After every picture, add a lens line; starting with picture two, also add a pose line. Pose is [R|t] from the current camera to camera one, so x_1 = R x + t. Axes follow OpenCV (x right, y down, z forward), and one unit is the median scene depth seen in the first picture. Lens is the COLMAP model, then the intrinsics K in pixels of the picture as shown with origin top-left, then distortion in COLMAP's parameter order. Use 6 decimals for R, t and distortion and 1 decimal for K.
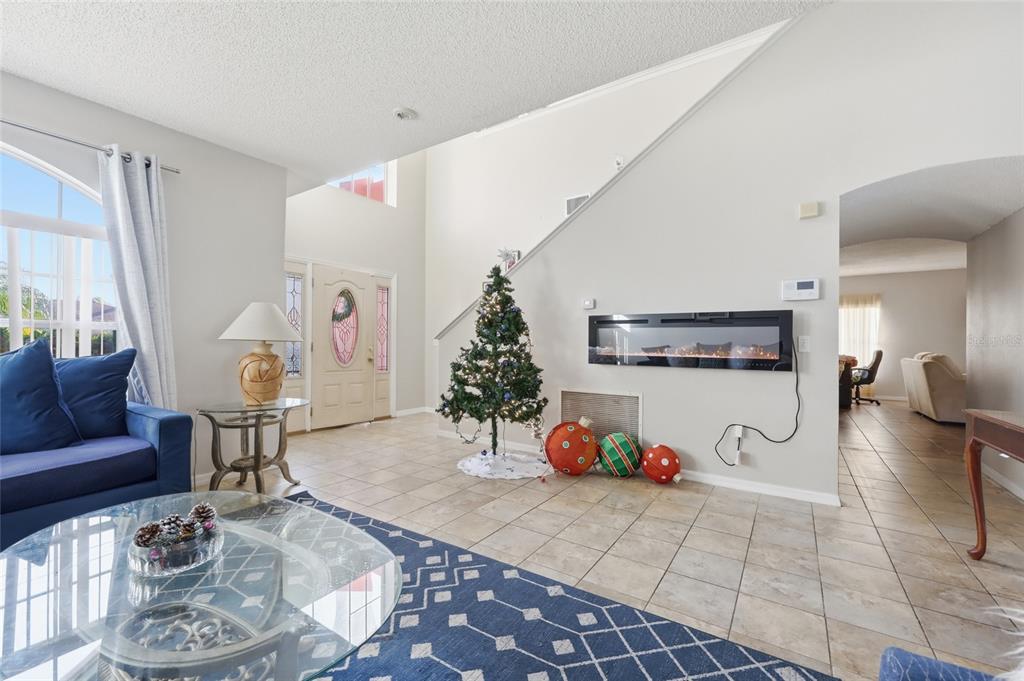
lens RADIAL K [[415.8, 0, 512.0], [0, 415.8, 340.5], [0, 0, 1]] dist [0.001576, 0.000067]
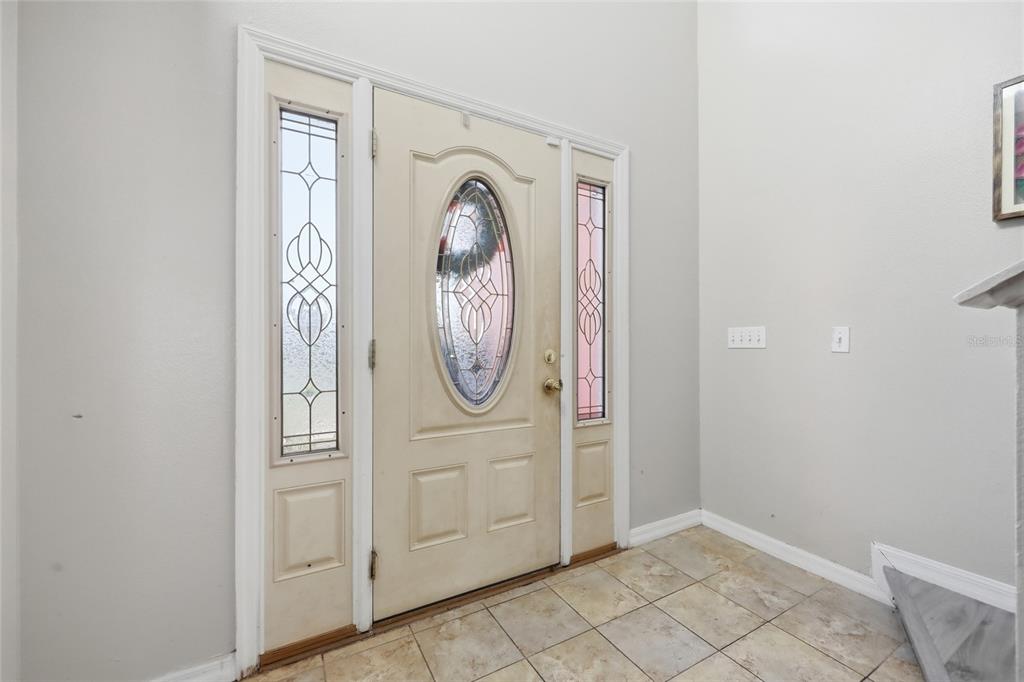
lens RADIAL K [[422.4, 0, 512.0], [0, 422.4, 341.0], [0, 0, 1]] dist [0.022250, 0.000003]
pose [[0.957116, -0.010286, 0.289522, -0.473328], [0.006975, 0.999898, 0.012466, 0.001631], [-0.289621, -0.009912, 0.957090, 0.667850]]
